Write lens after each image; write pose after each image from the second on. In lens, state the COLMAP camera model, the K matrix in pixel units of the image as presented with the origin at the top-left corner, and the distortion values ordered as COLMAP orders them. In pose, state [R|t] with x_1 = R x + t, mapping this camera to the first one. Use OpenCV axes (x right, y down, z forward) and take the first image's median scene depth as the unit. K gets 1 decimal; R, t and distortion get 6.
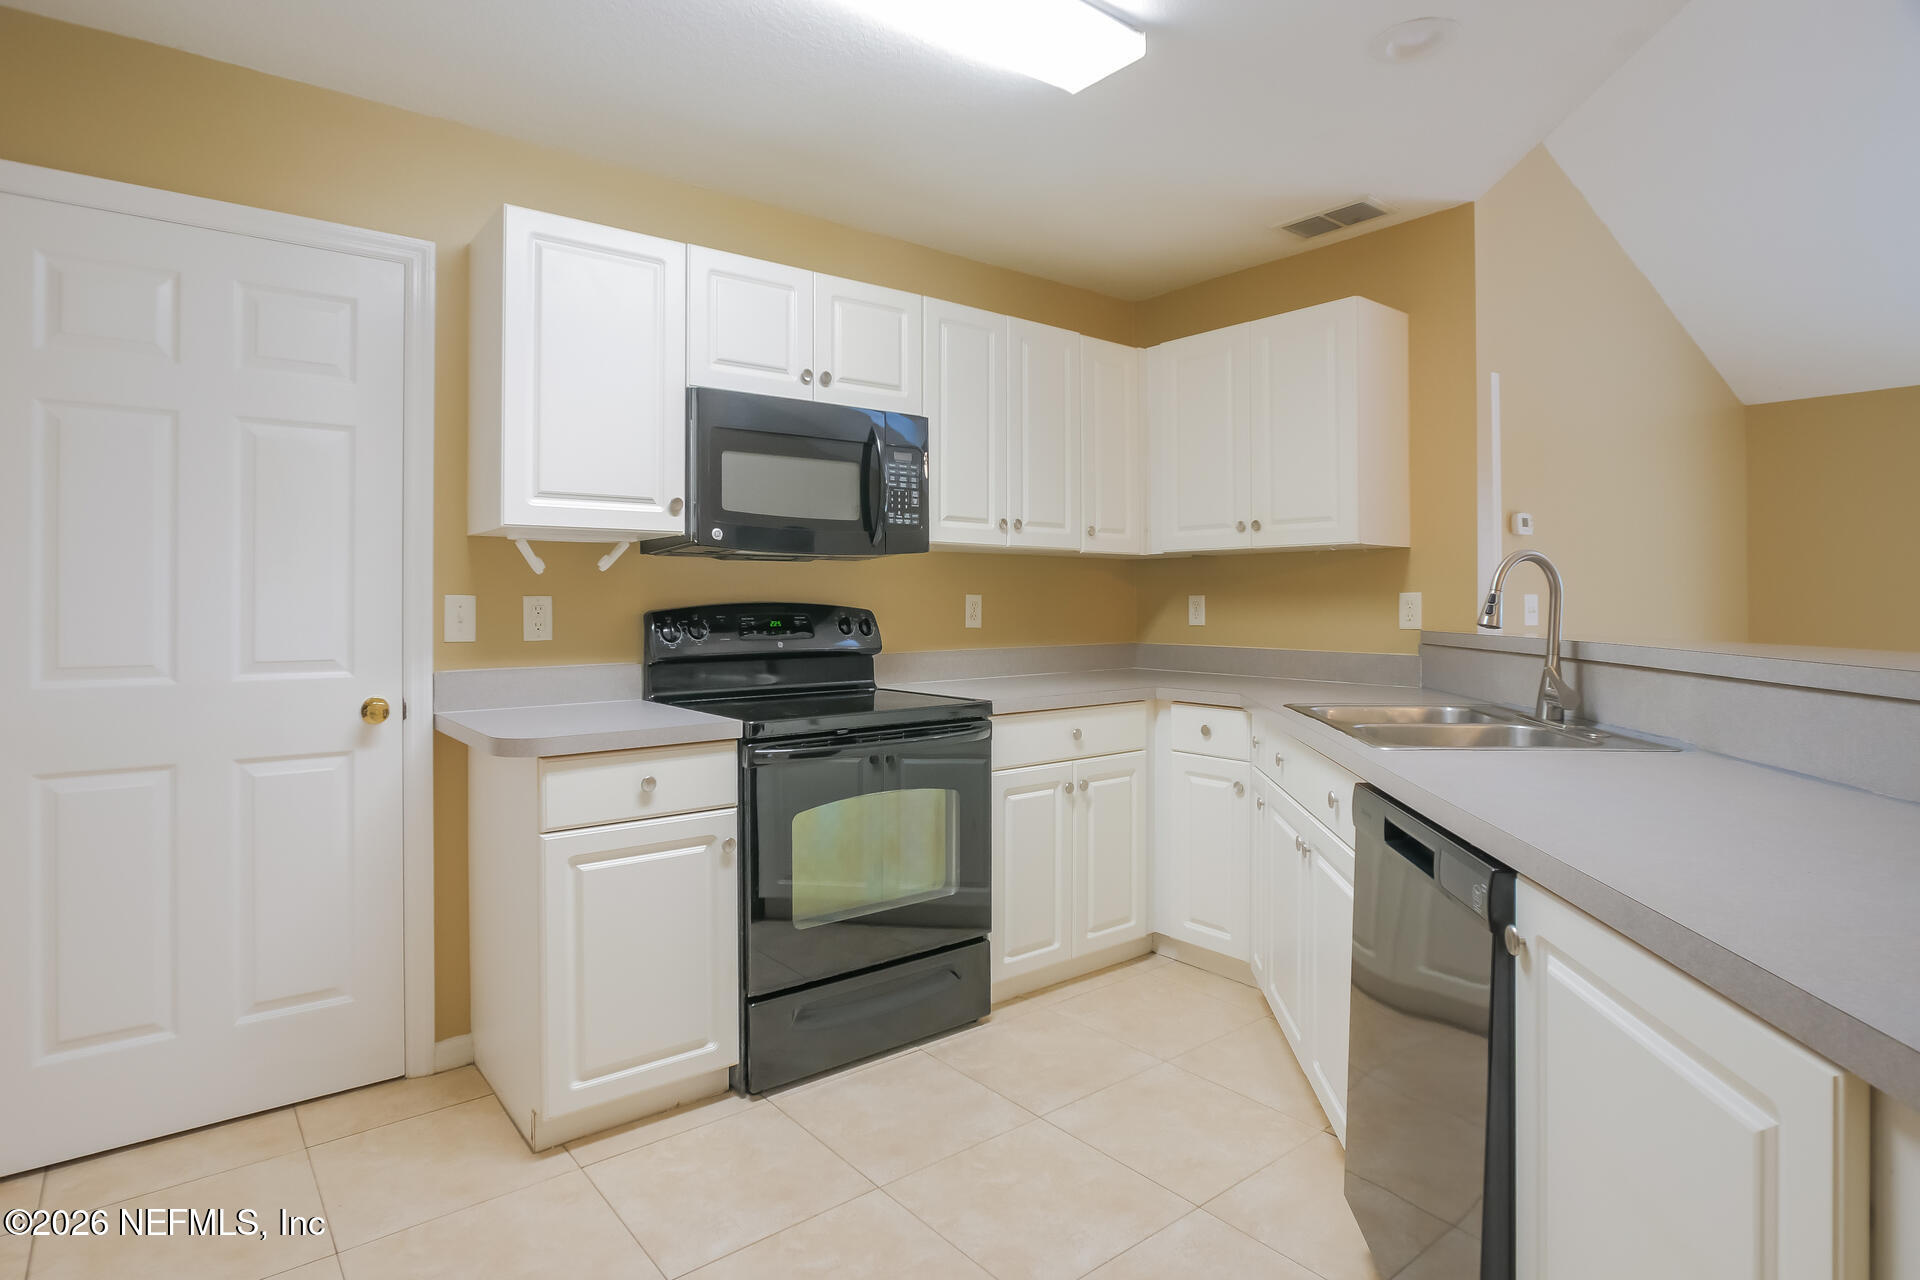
lens RADIAL K [[1034.9, 0, 955.2], [0, 1034.9, 603.0], [0, 0, 1]] dist [-0.001963, 0.000955]
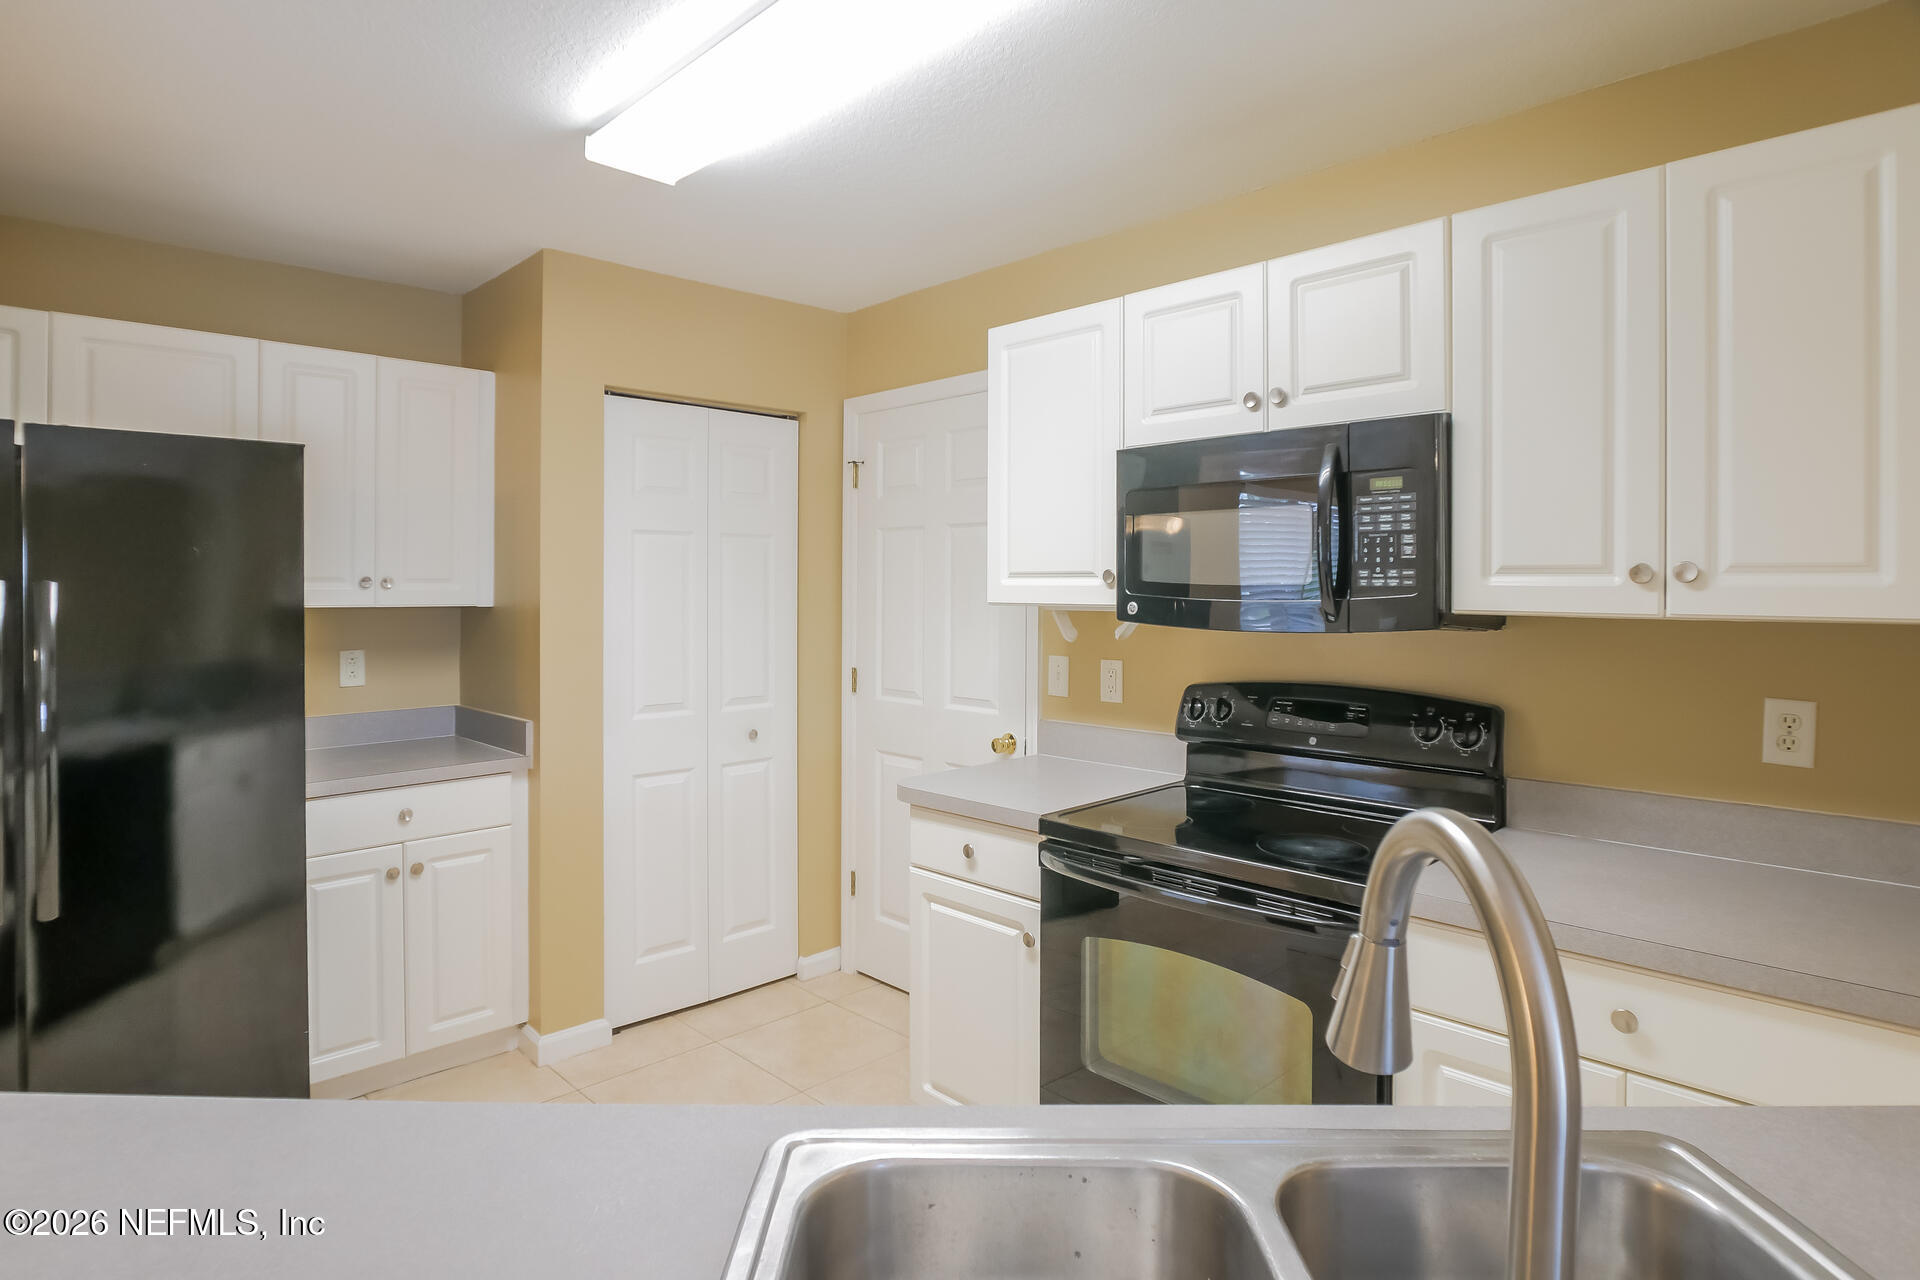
lens RADIAL K [[1034.9, 0, 955.2], [0, 1034.9, 603.0], [0, 0, 1]] dist [-0.001963, 0.000955]
pose [[0.116074, 0.017629, -0.993084, 0.576375], [-0.007154, 0.999831, 0.016912, -0.074886], [0.993215, 0.005142, 0.116180, 0.652272]]
